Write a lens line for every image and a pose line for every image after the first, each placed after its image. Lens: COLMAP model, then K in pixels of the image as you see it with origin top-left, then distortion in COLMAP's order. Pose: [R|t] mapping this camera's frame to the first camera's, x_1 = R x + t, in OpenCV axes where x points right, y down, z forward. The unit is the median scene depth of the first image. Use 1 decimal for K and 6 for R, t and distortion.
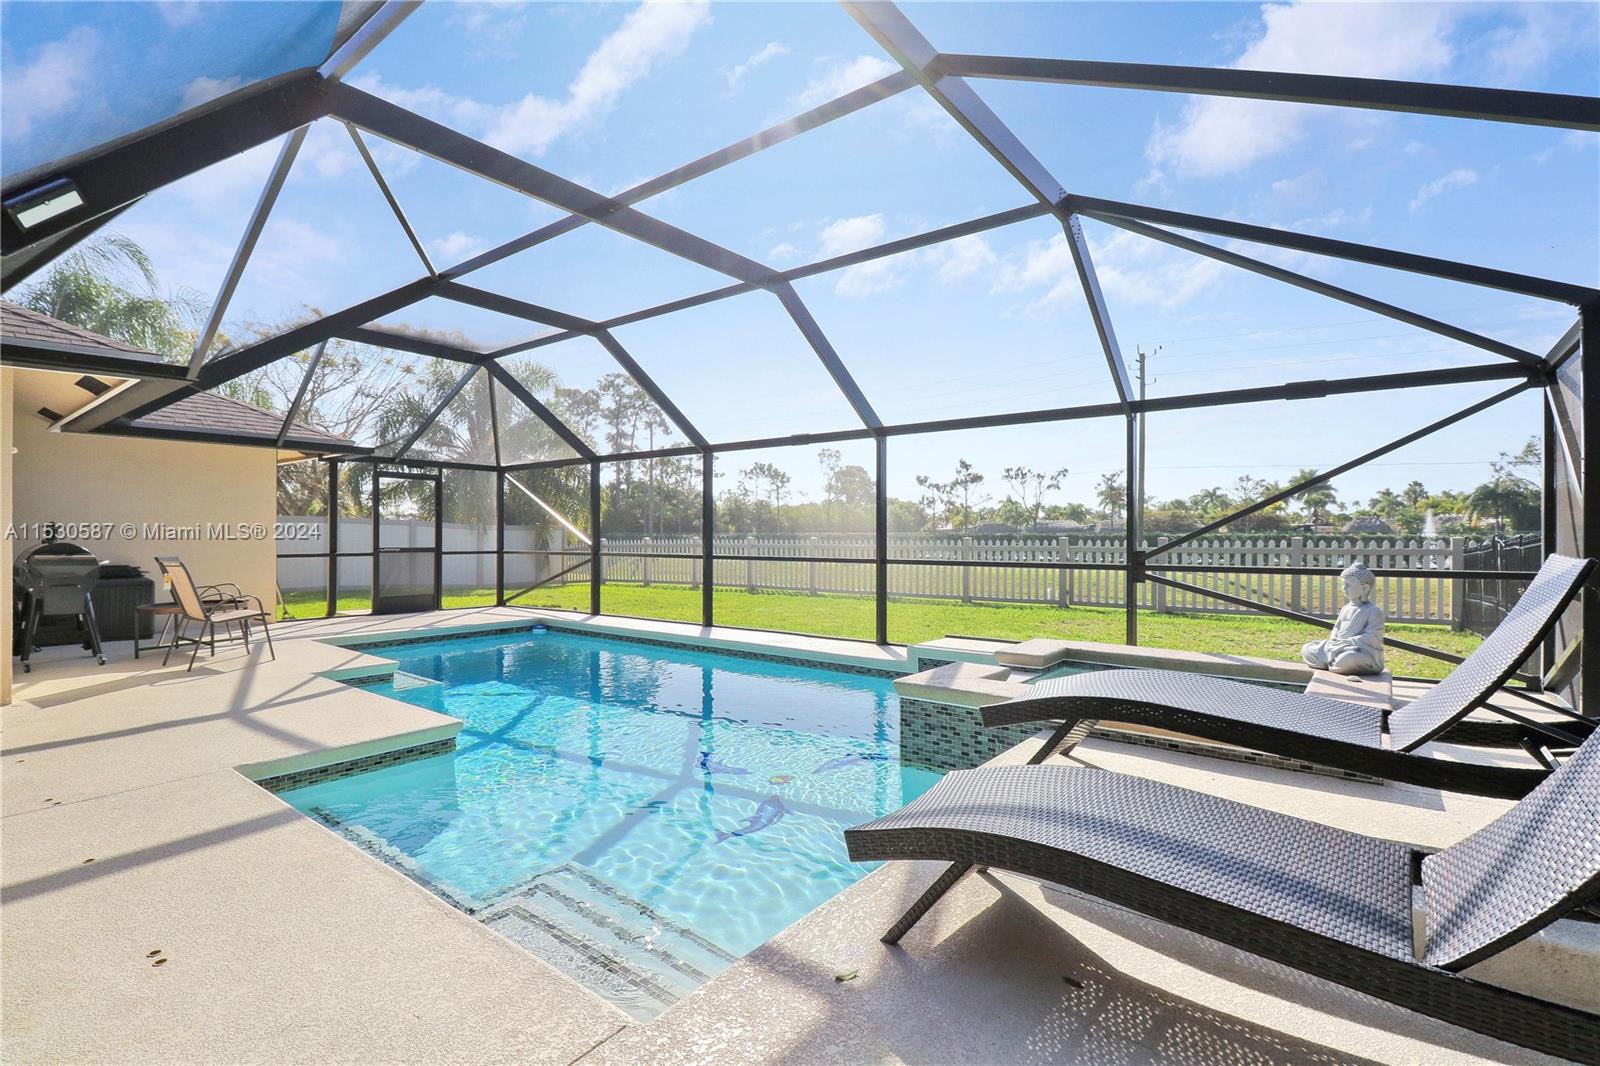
lens RADIAL K [[757.9, 0, 800.0], [0, 757.9, 533.0], [0, 0, 1]] dist [-0.017306, -0.000832]
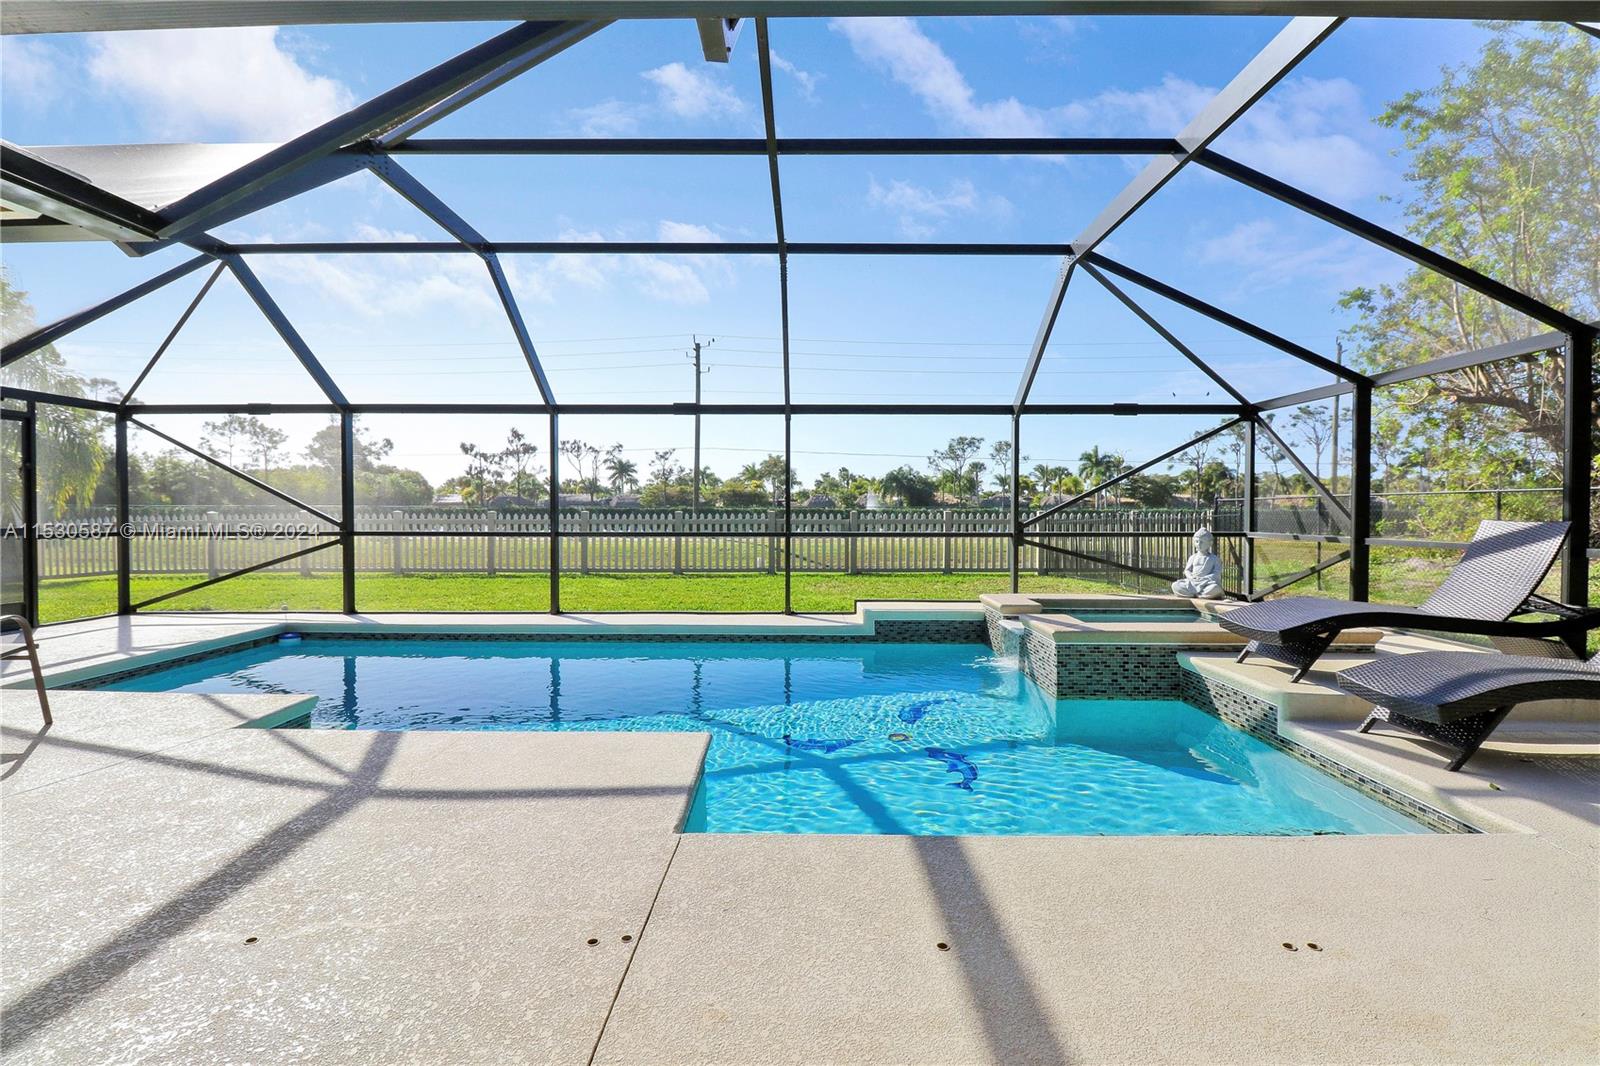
lens RADIAL K [[757.9, 0, 800.0], [0, 757.9, 533.0], [0, 0, 1]] dist [-0.017306, -0.000832]
pose [[0.778924, -0.018664, 0.626841, -0.212177], [-0.003520, 0.999411, 0.034131, 0.000007], [-0.627108, -0.028792, 0.778400, 0.073350]]
